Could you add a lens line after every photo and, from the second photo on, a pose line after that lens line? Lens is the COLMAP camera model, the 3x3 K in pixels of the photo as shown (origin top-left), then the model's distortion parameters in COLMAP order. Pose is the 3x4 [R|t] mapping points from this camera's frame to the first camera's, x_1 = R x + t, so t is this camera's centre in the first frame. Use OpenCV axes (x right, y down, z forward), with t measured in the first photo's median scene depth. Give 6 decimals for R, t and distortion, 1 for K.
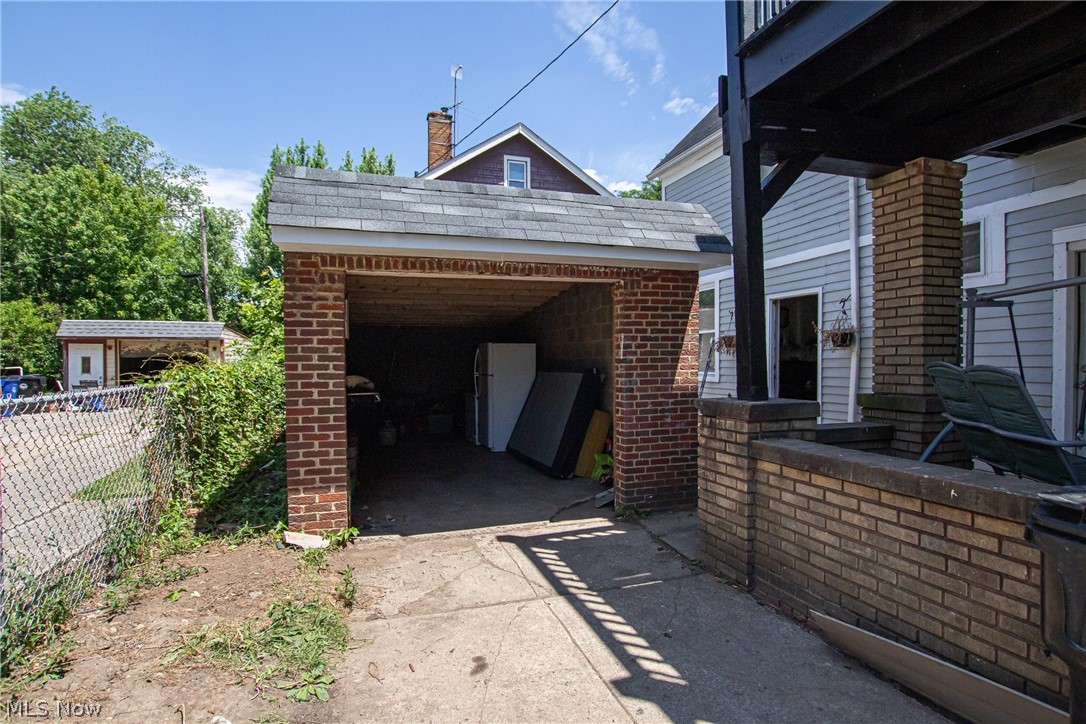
lens RADIAL K [[555.9, 0, 543.0], [0, 555.9, 362.0], [0, 0, 1]] dist [-0.021527, -0.000164]
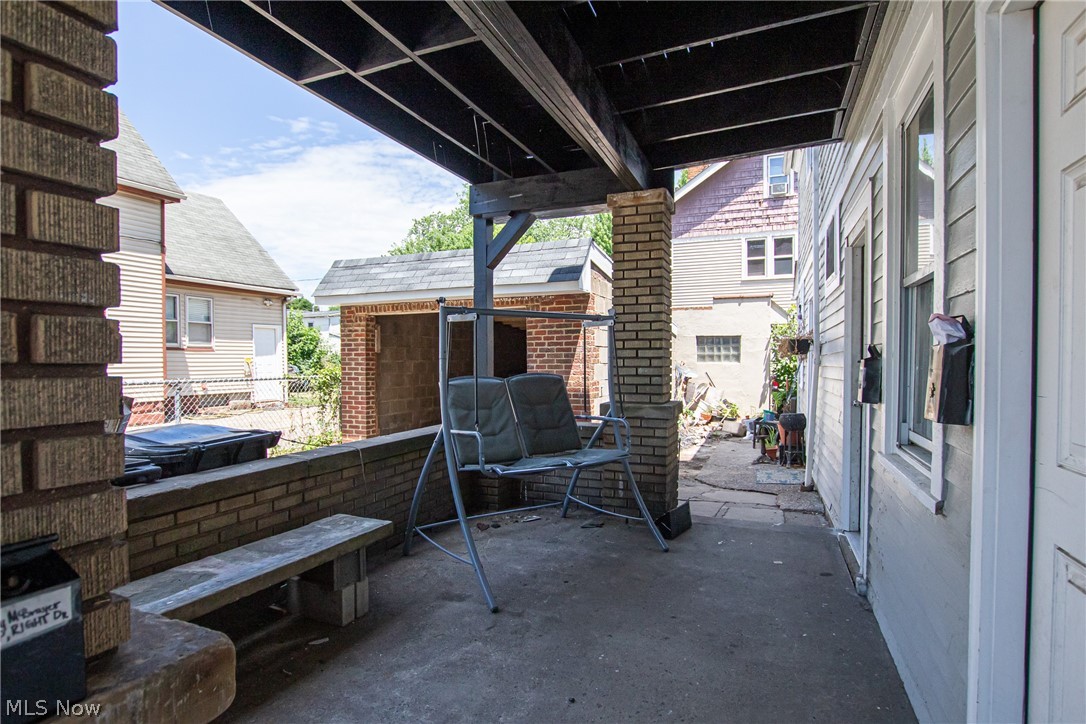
lens RADIAL K [[555.9, 0, 543.0], [0, 555.9, 362.0], [0, 0, 1]] dist [-0.021527, -0.000164]
pose [[0.761509, 0.006815, -0.648118, 1.123024], [-0.005721, 0.999976, 0.003793, -0.021353], [0.648129, 0.000820, 0.761530, 0.021479]]
